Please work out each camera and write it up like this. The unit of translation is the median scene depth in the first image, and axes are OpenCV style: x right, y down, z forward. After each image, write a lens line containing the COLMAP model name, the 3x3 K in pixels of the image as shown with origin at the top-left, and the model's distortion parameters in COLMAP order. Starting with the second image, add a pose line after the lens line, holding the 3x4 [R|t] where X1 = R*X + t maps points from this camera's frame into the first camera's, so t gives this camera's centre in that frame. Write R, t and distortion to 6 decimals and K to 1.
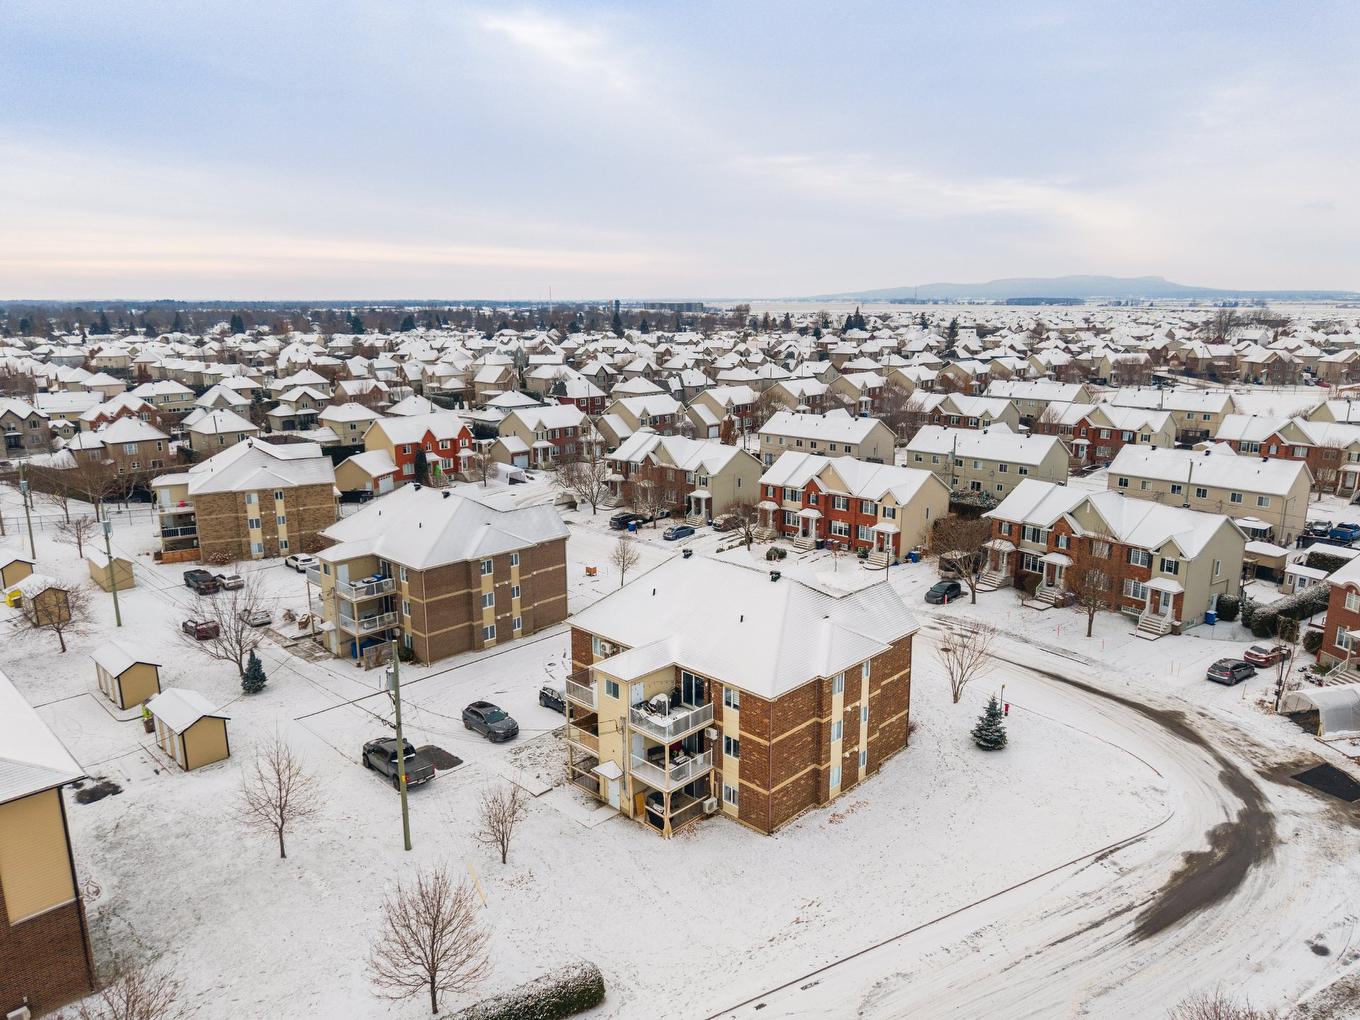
lens RADIAL K [[931.7, 0, 680.0], [0, 931.7, 504.4], [0, 0, 1]] dist [0.020231, -0.009477]
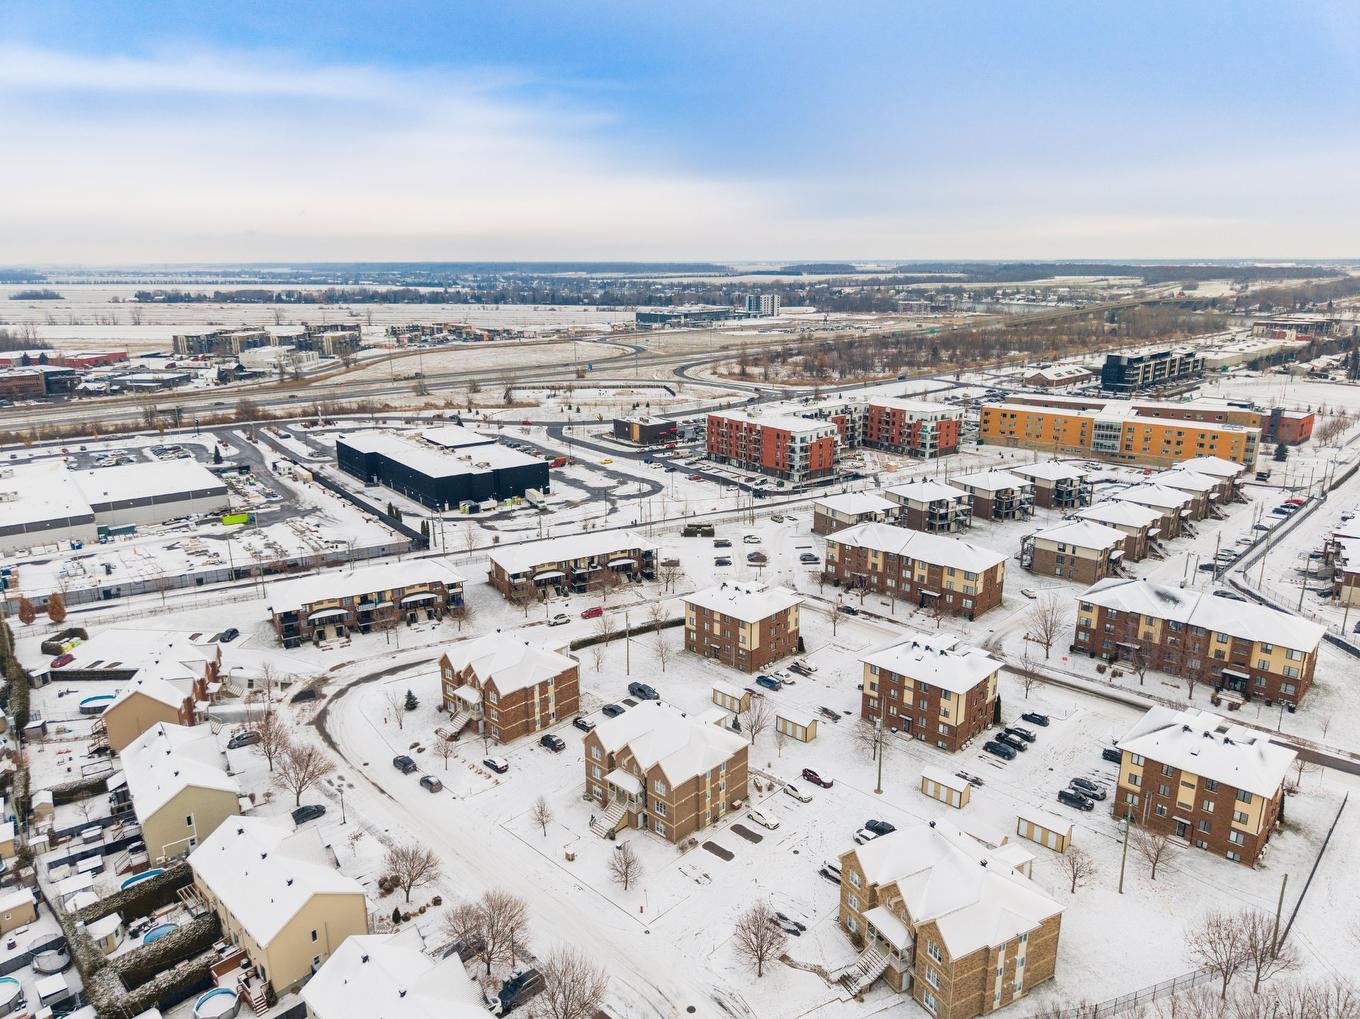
lens RADIAL K [[908.3, 0, 680.0], [0, 908.3, 509.5], [0, 0, 1]] dist [0.075007, -0.106242]
pose [[-0.999880, 0.011567, -0.010334, -0.325945], [0.005349, 0.882524, 0.470238, -1.199833], [0.014559, 0.470126, -0.882479, 2.585716]]
